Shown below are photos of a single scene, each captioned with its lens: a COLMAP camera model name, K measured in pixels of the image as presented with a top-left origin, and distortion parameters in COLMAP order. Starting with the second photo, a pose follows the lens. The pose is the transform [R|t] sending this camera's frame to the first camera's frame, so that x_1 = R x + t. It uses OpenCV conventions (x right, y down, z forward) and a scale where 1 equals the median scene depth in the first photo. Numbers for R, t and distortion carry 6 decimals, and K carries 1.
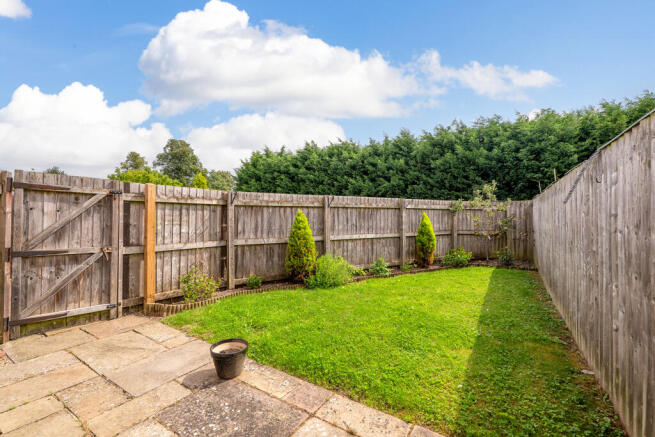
lens RADIAL K [[274.9, 0, 326.8], [0, 274.9, 219.5], [0, 0, 1]] dist [-0.000872, 0.000042]
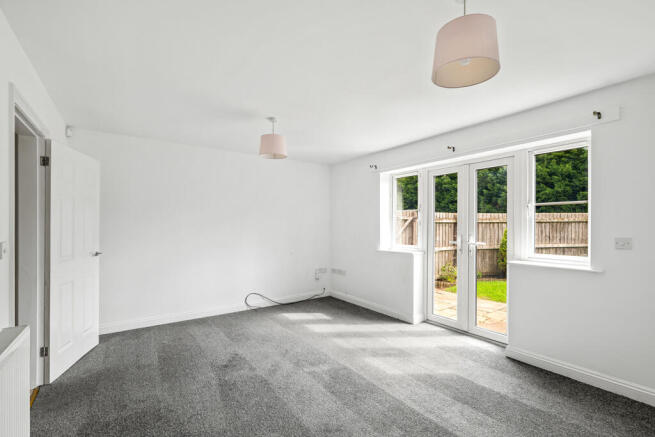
lens RADIAL K [[290.3, 0, 328.8], [0, 290.3, 224.0], [0, 0, 1]] dist [0.003102, -0.000030]
pose [[0.931991, -0.000903, -0.362480, -0.130403], [-0.000097, 0.999996, -0.002740, -0.011857], [0.362481, 0.002589, 0.931988, -0.218523]]
